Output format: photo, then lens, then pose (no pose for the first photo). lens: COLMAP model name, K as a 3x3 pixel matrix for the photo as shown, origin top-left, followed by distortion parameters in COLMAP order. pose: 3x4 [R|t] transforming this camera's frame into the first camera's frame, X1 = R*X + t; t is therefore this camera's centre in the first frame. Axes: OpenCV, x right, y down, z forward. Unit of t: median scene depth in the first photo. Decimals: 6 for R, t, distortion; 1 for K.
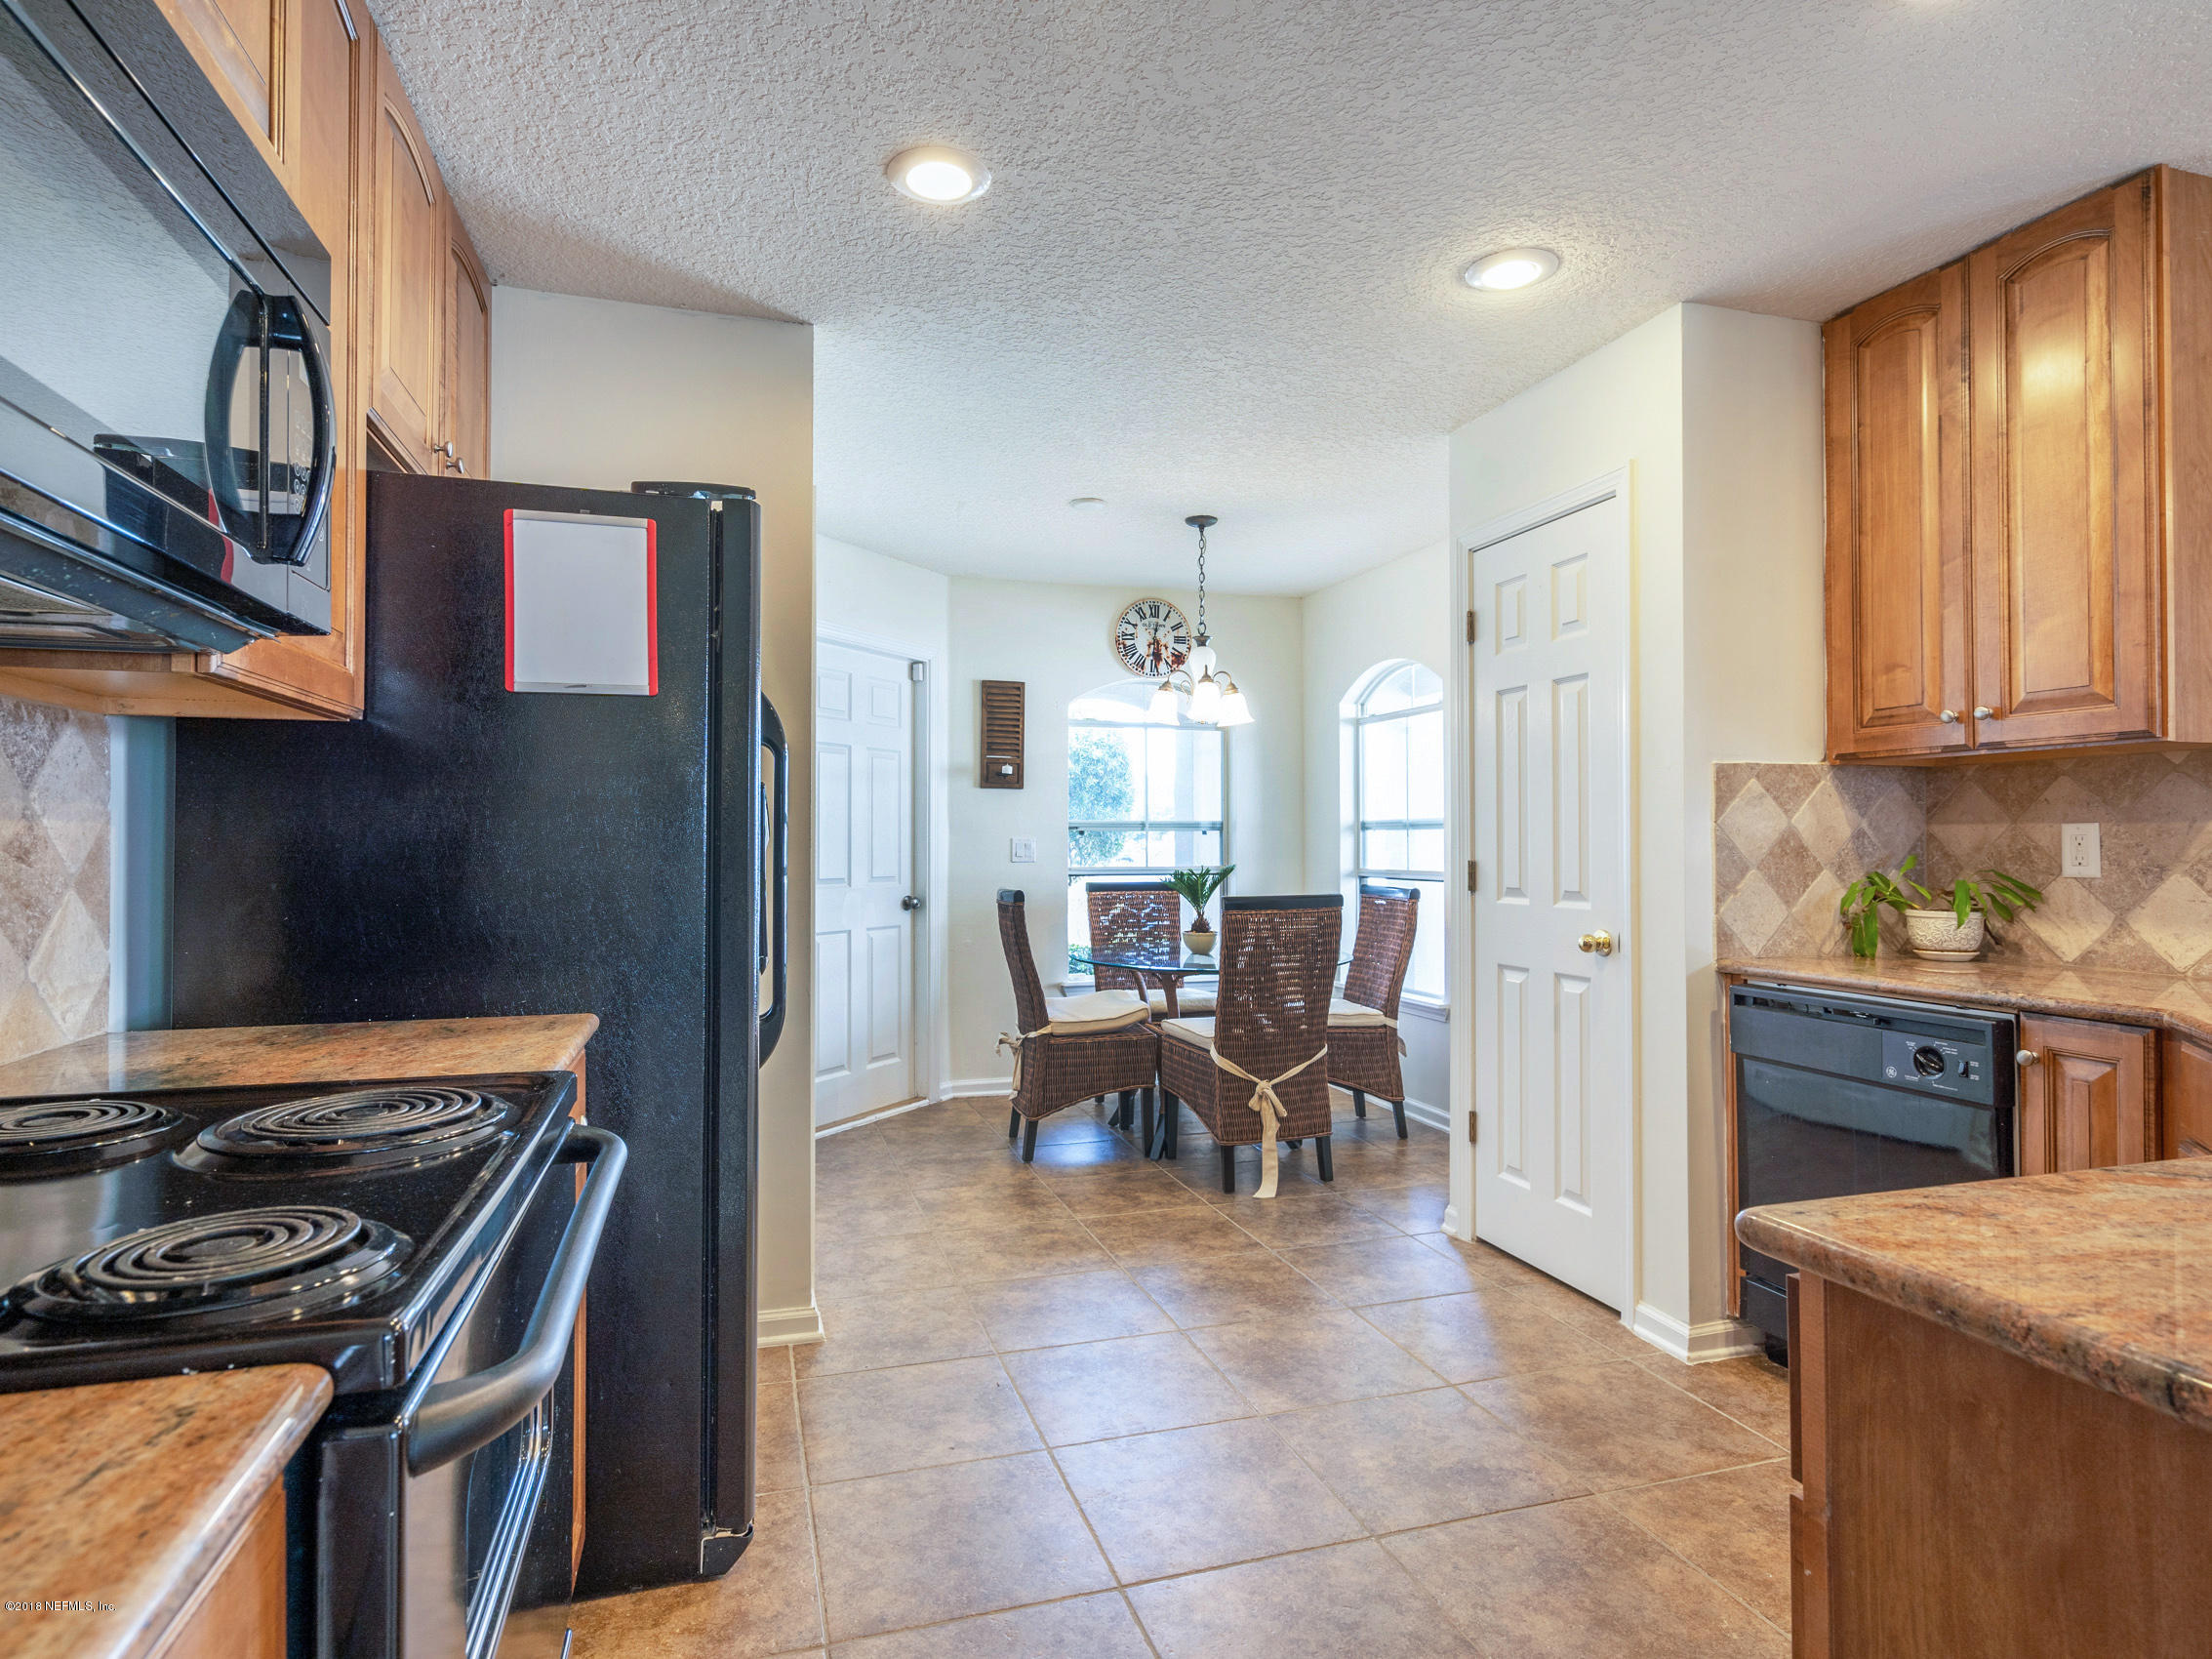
lens RADIAL K [[1190.3, 0, 1106.5], [0, 1190.3, 832.7], [0, 0, 1]] dist [-0.000934, -0.000467]
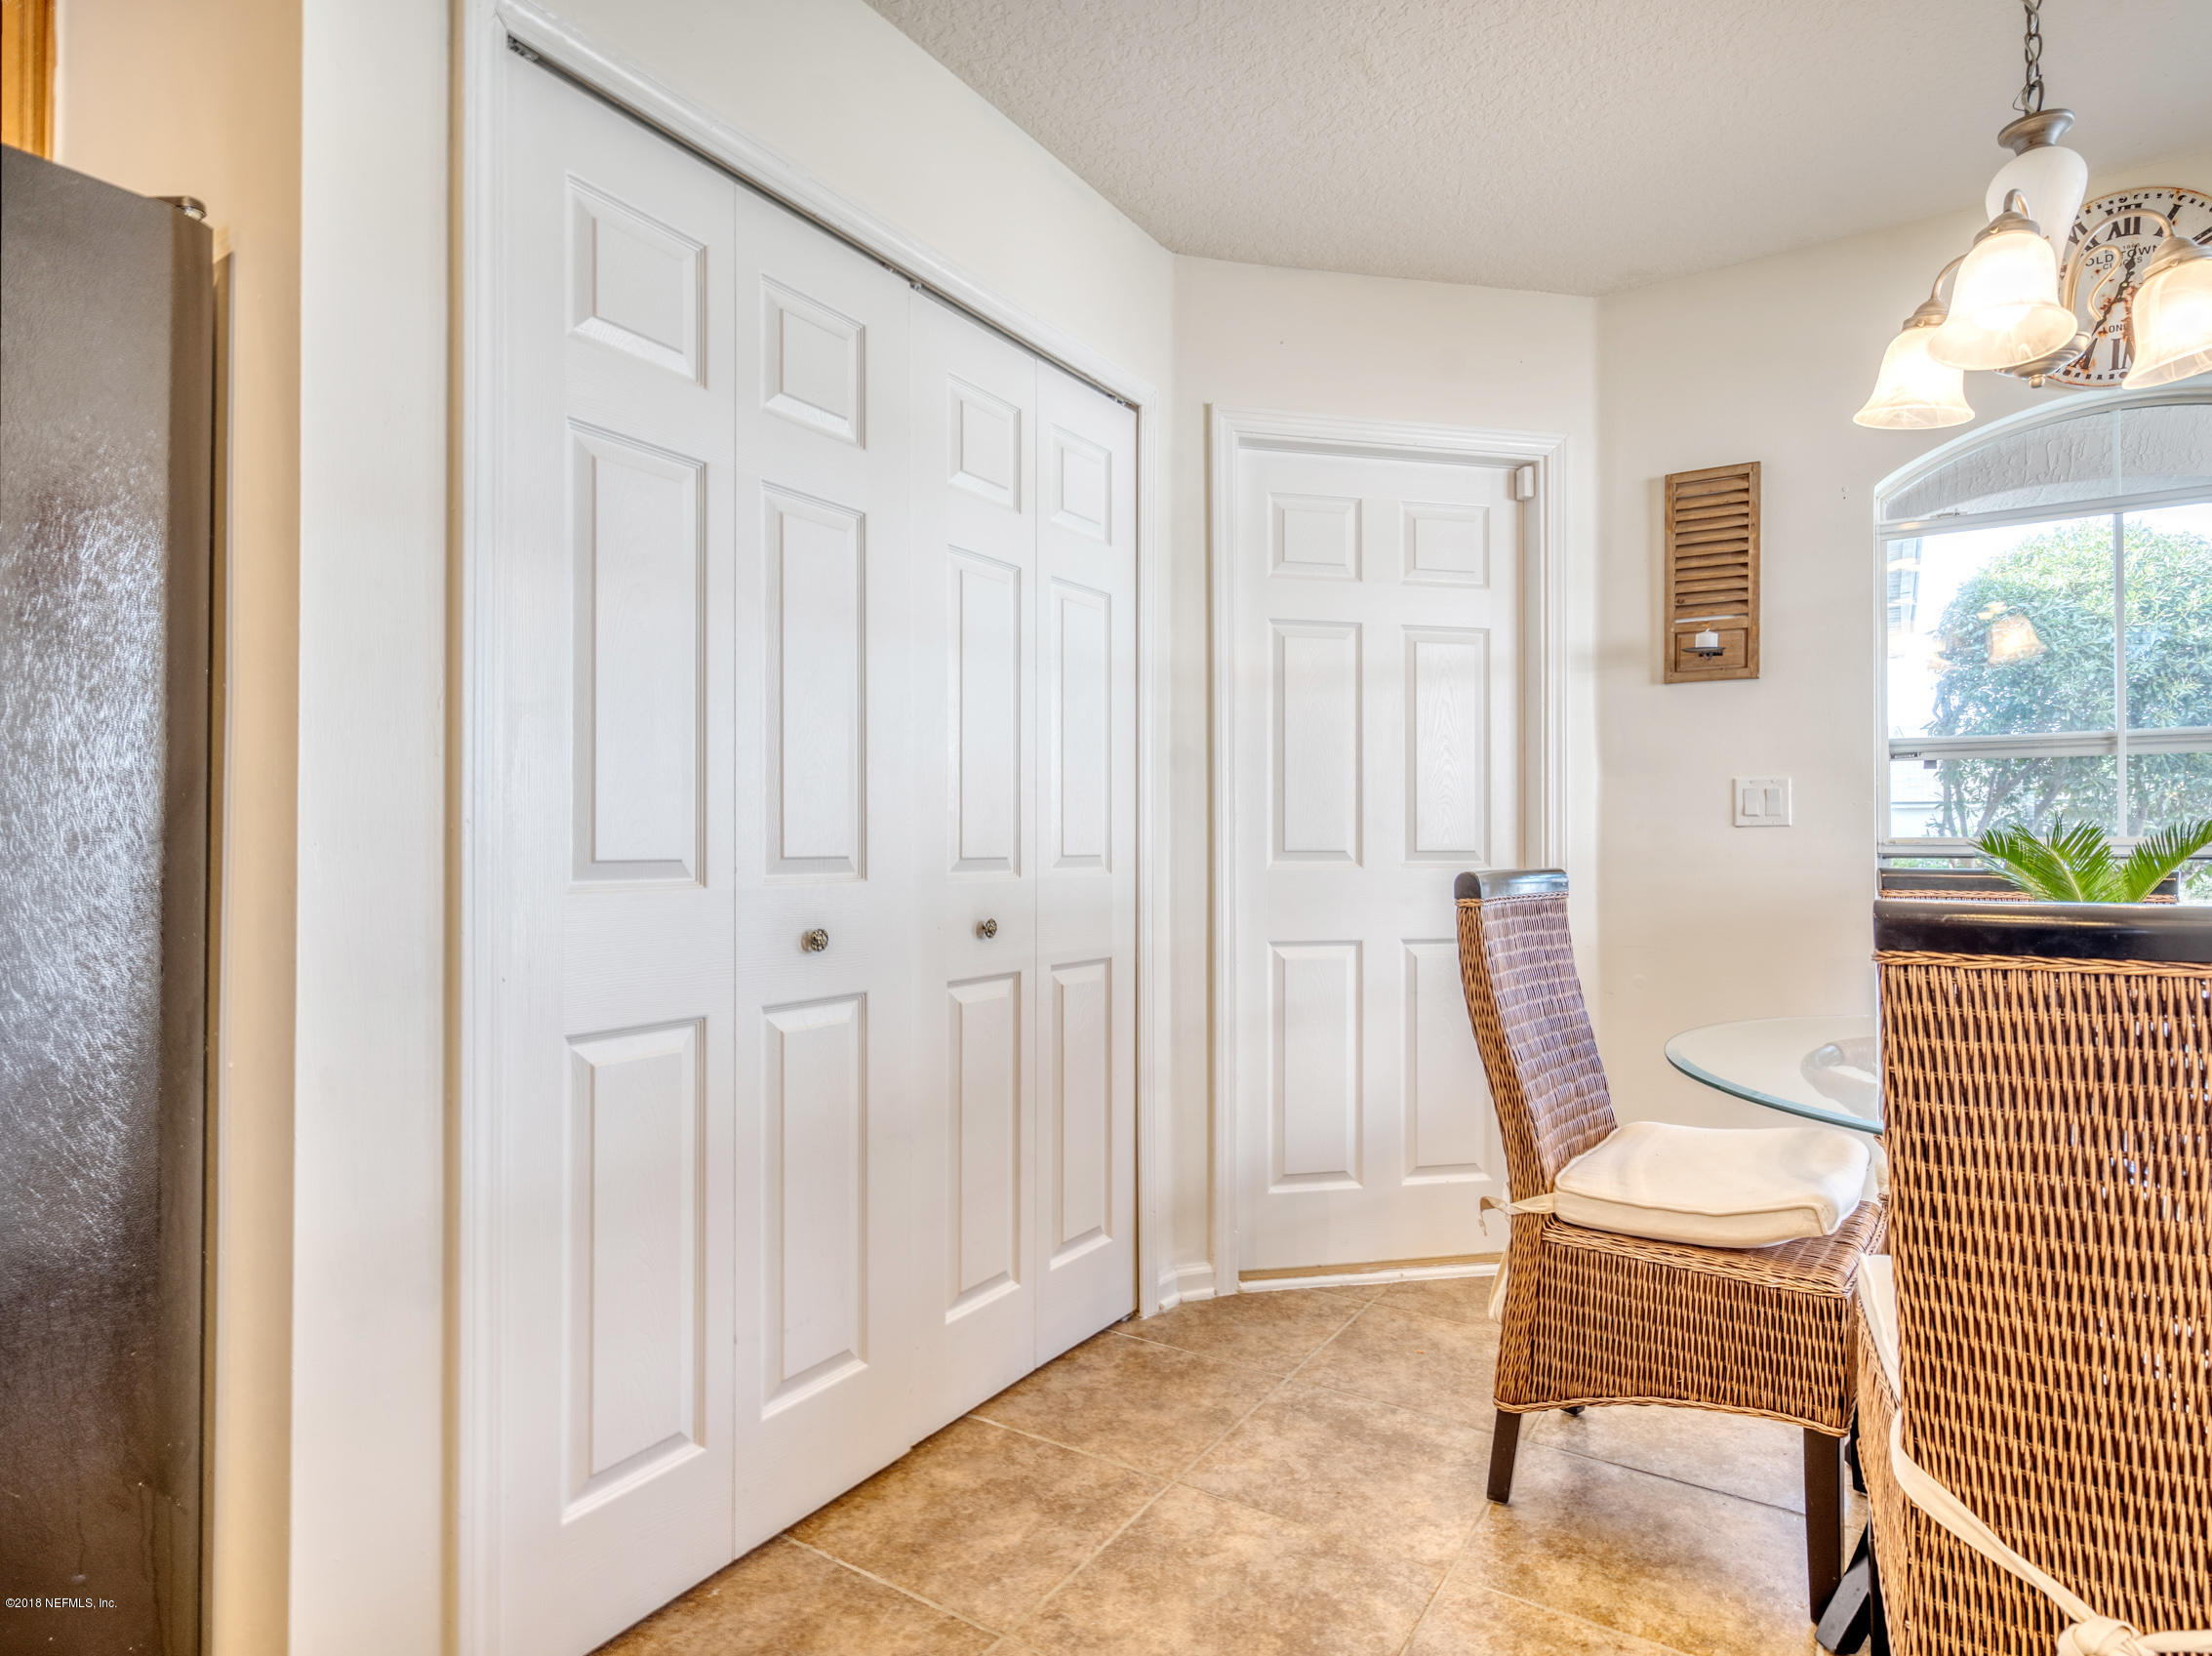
lens RADIAL K [[1190.3, 0, 1105.7], [0, 1190.3, 828.8], [0, 0, 1]] dist [-0.000934, -0.000467]
pose [[0.633300, -0.010244, -0.773839, 0.526533], [0.009589, 0.999940, -0.005390, 0.098498], [0.773847, -0.004007, 0.633360, 1.802560]]
